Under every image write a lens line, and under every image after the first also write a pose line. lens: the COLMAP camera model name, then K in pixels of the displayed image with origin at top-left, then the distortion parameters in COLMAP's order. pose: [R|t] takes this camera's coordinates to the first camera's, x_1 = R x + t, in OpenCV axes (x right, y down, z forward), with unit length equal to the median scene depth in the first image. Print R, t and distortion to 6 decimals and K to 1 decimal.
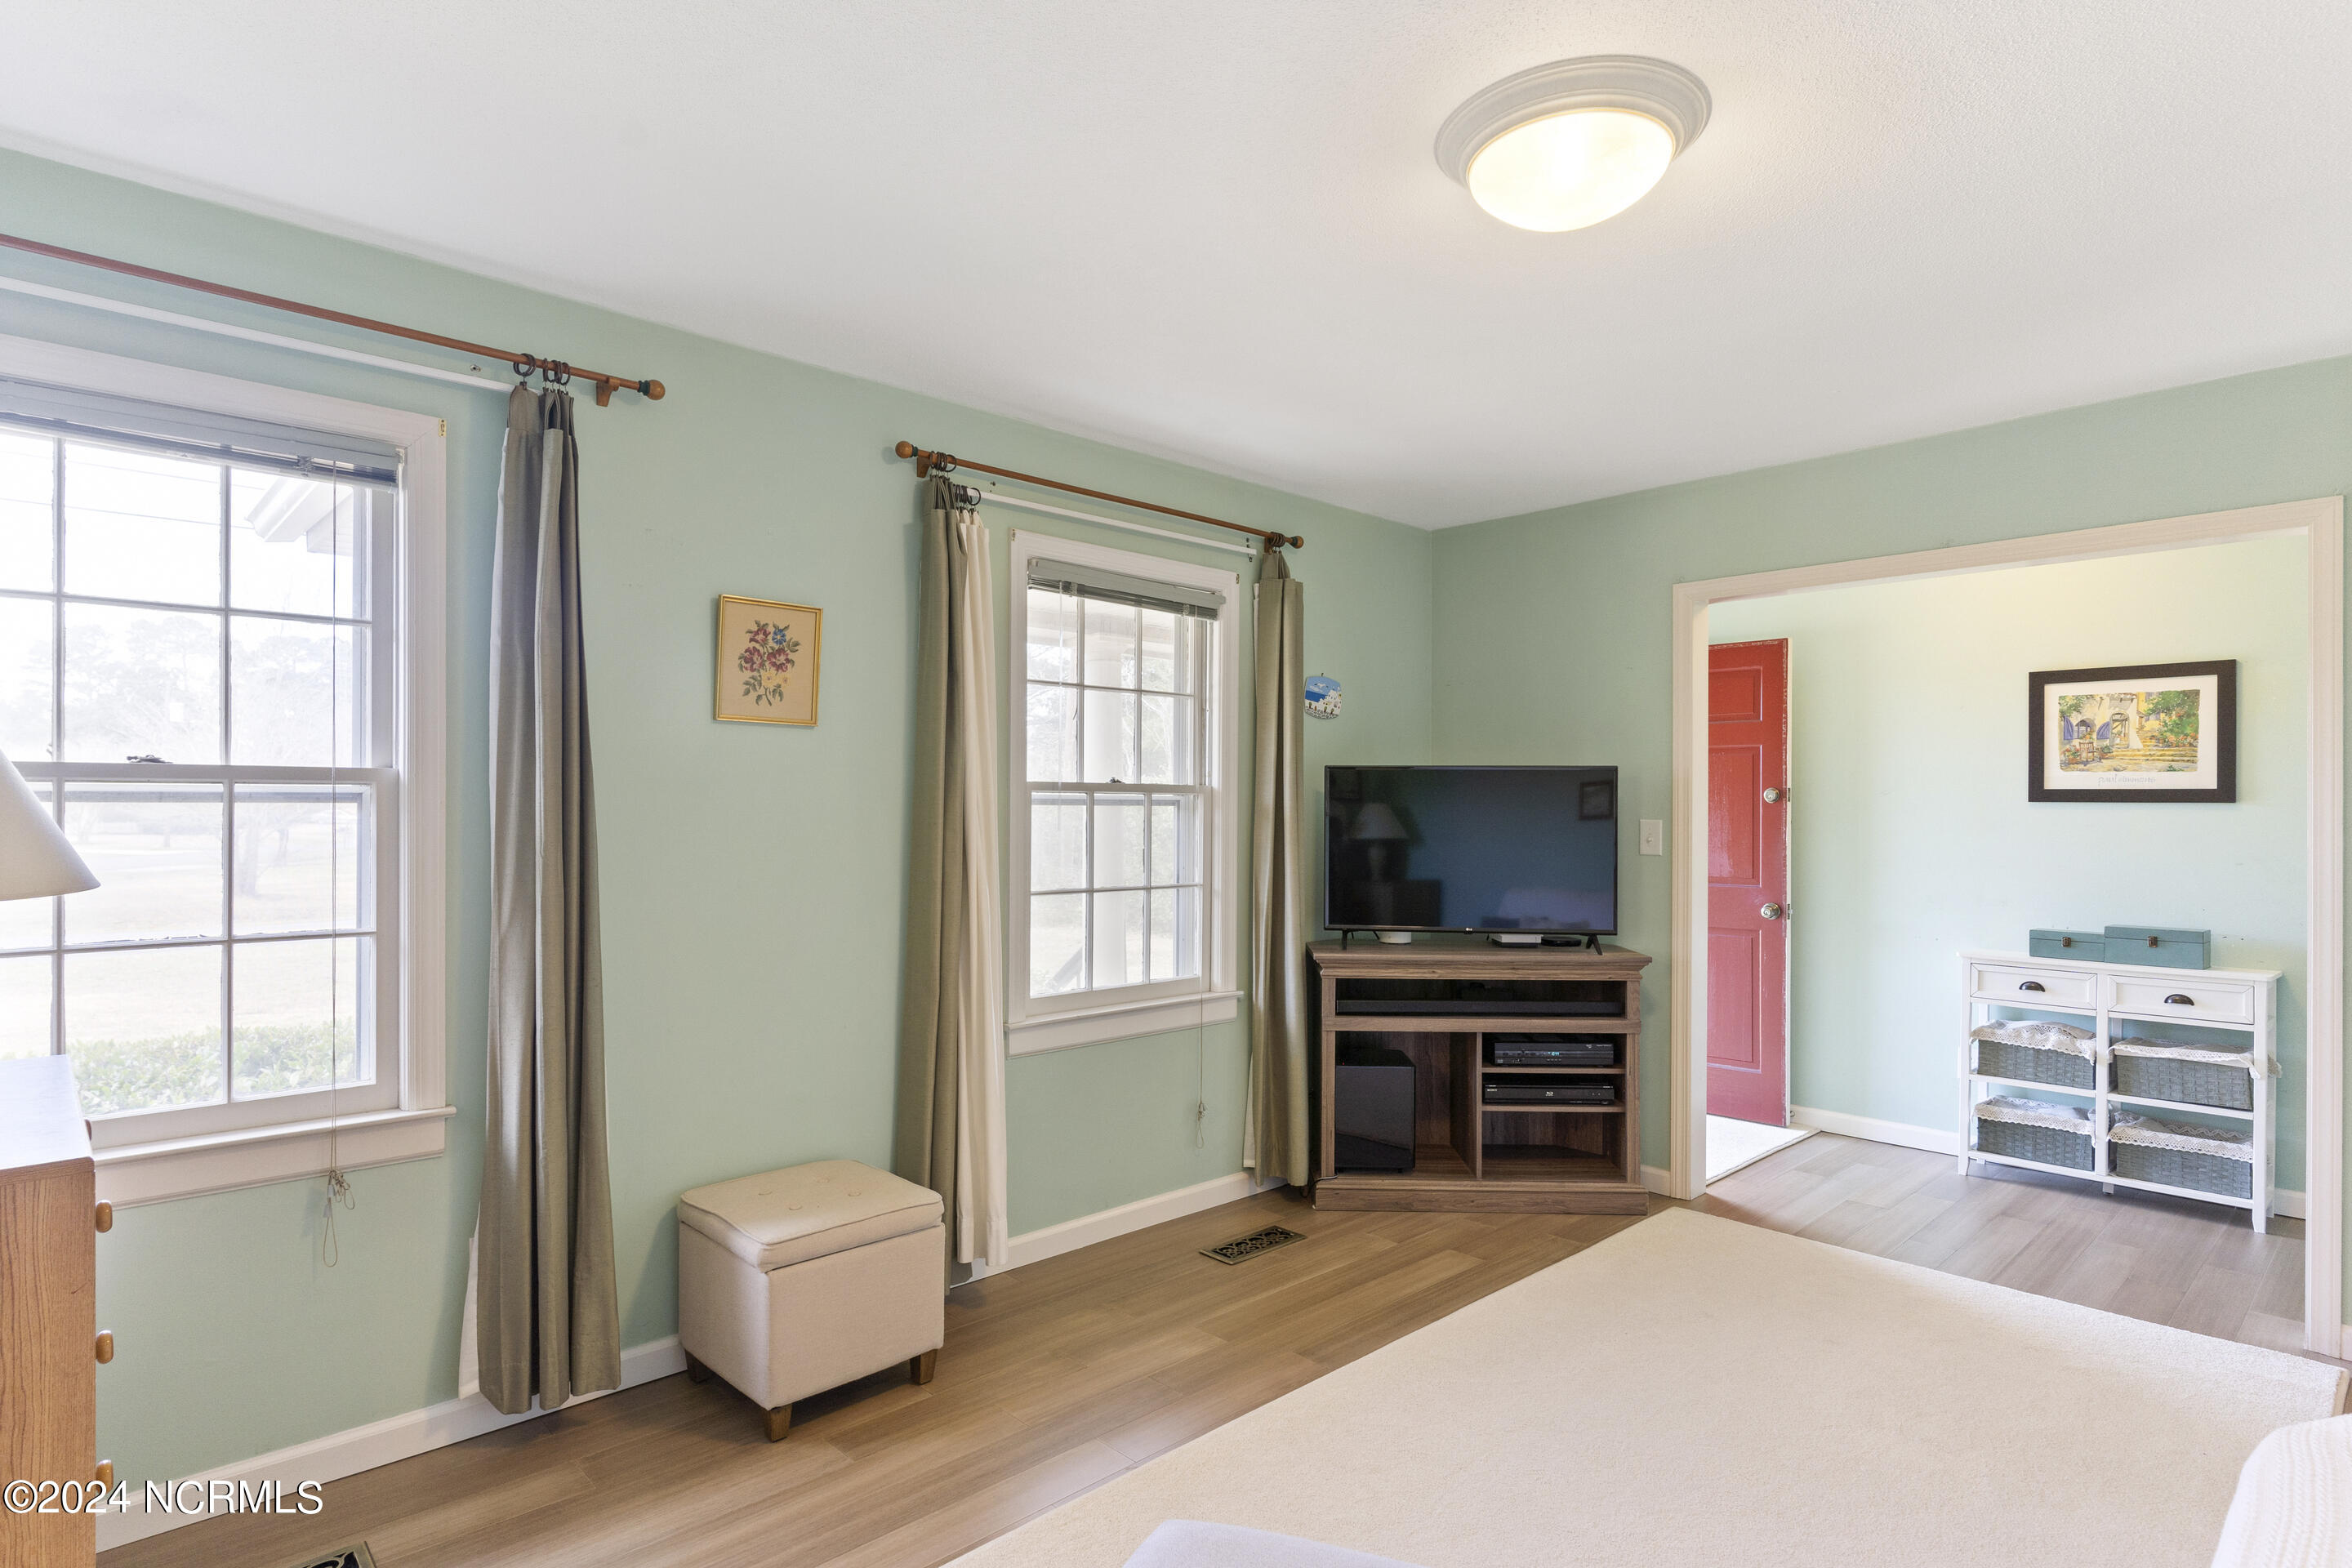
lens RADIAL K [[1236.5, 0, 1182.5], [0, 1236.5, 800.2], [0, 0, 1]] dist [-0.001819, -0.000378]
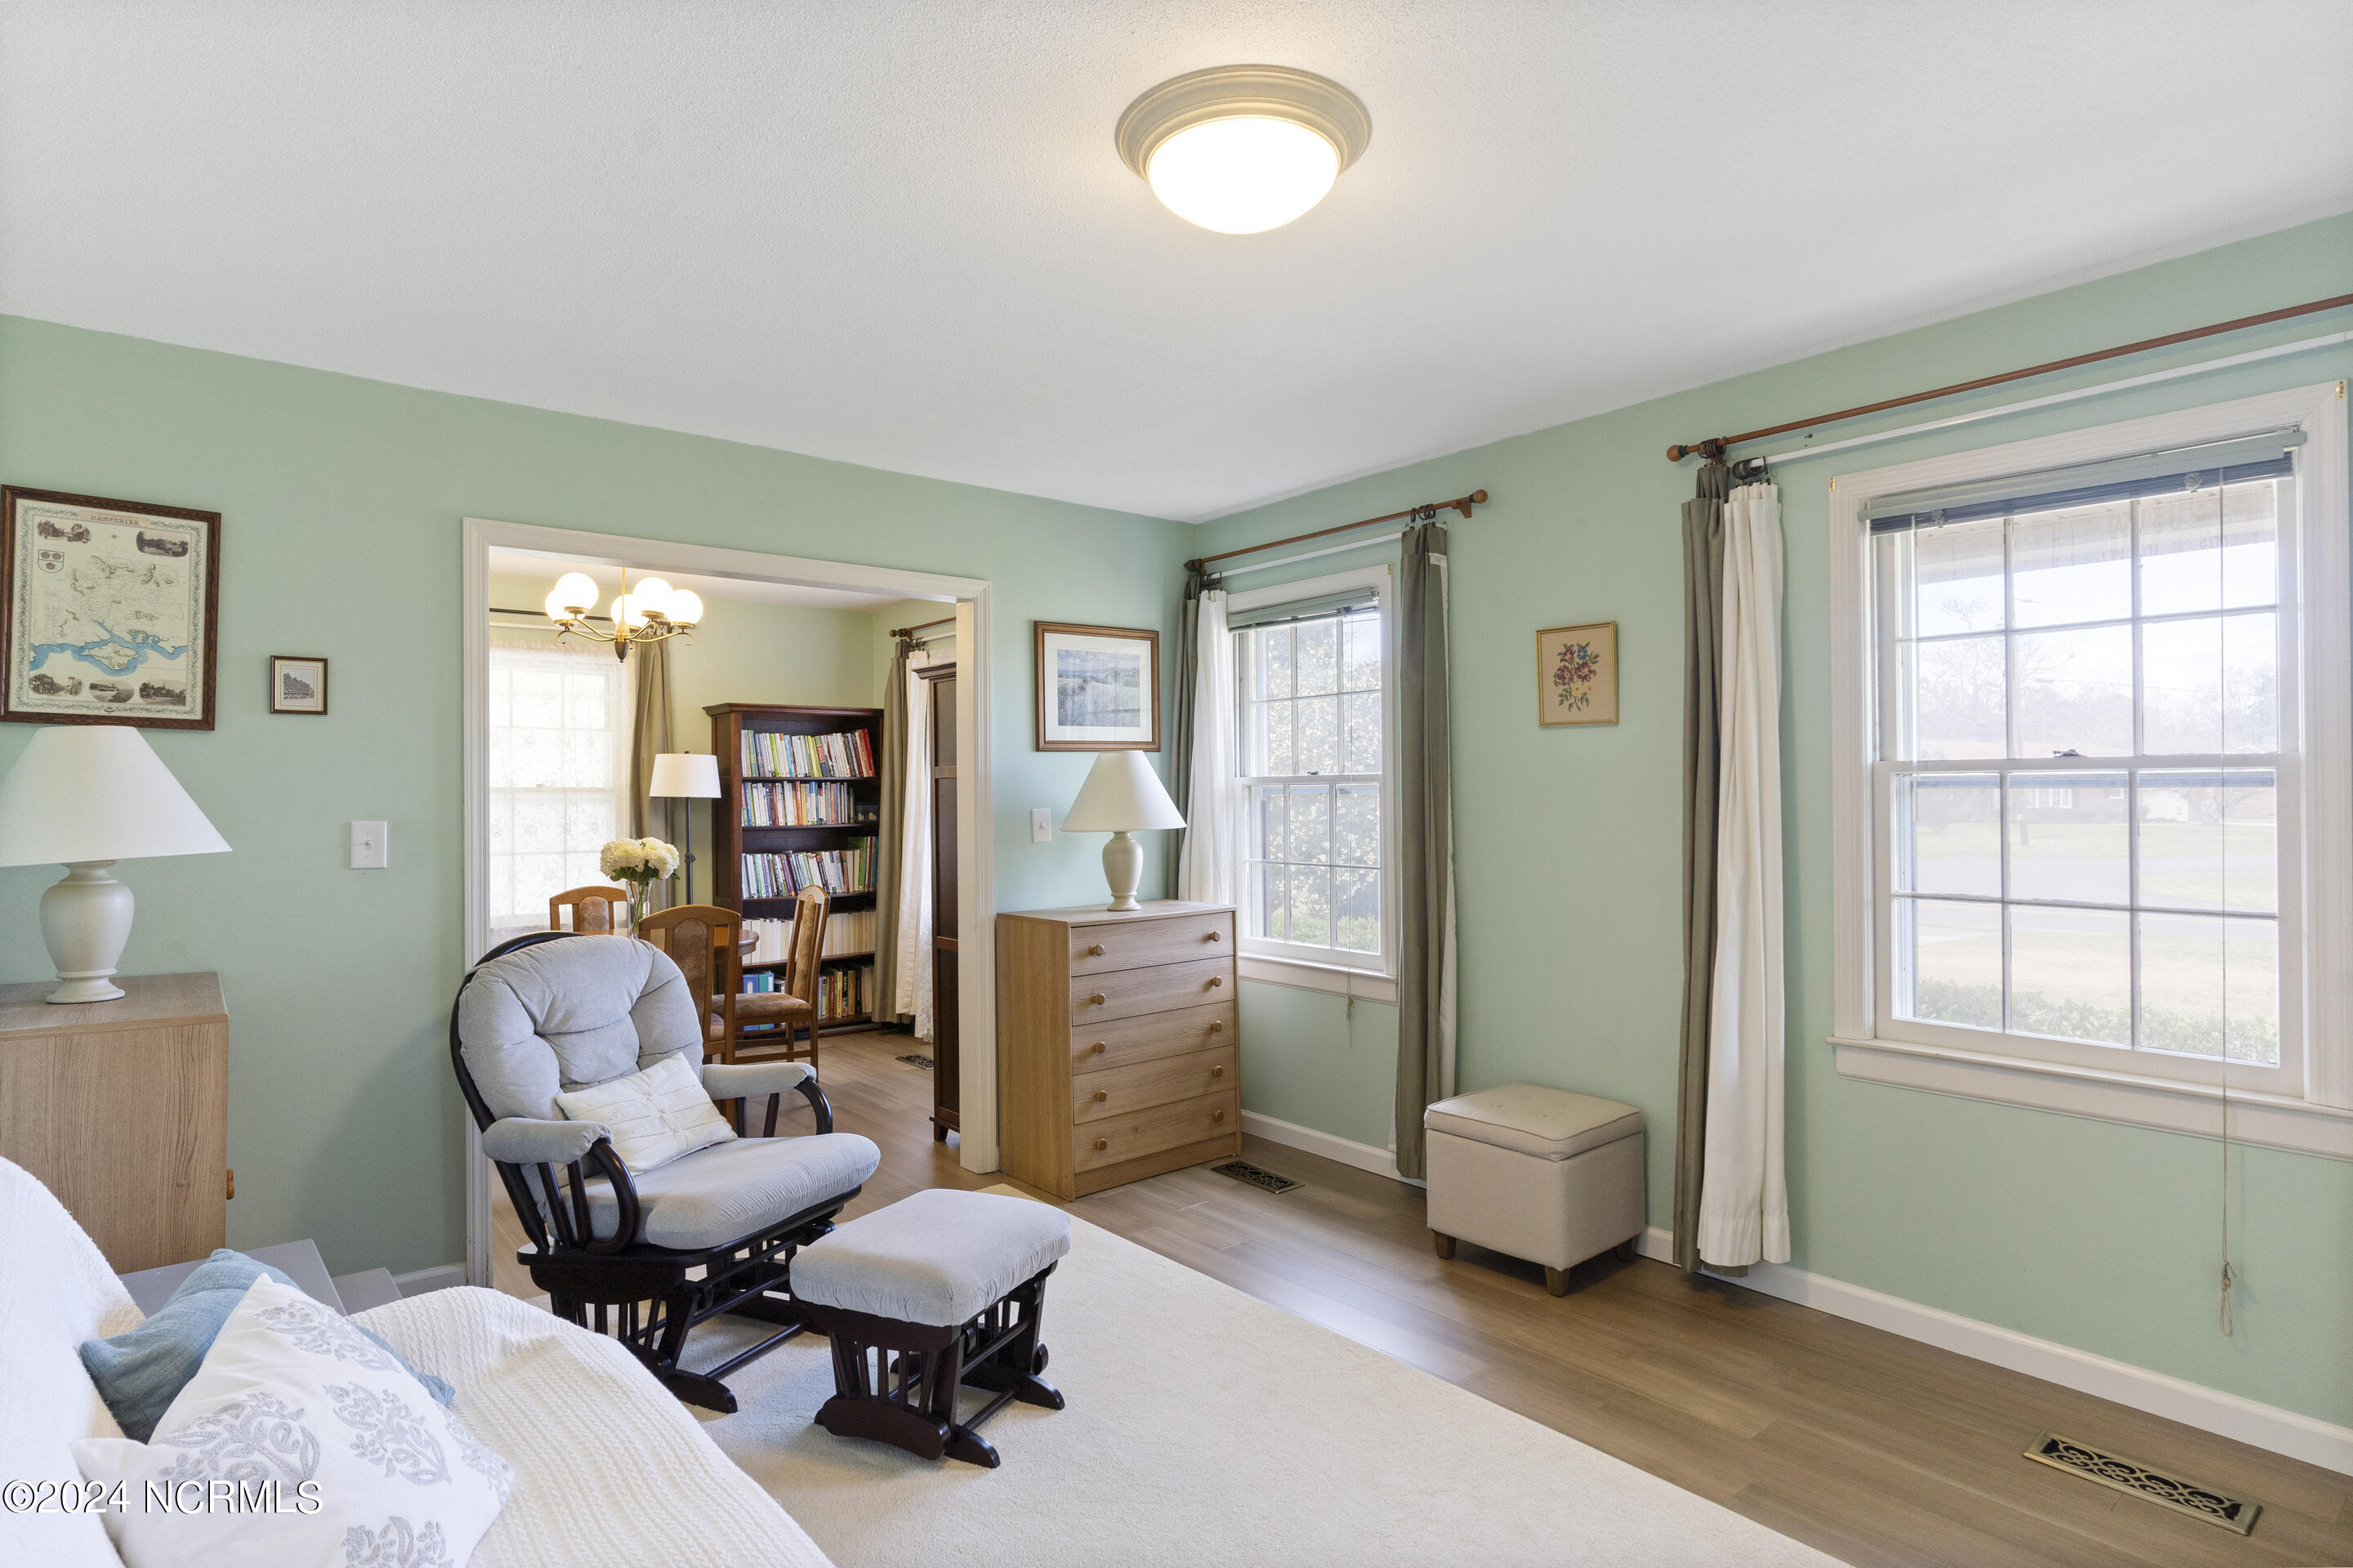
lens RADIAL K [[1237.1, 0, 1183.1], [0, 1237.1, 800.2], [0, 0, 1]] dist [-0.001819, -0.000378]
pose [[-0.075712, 0.000557, -0.997130, 0.910033], [0.010193, 0.999948, -0.000216, 0.007532], [0.997078, -0.010180, -0.075714, 0.704444]]
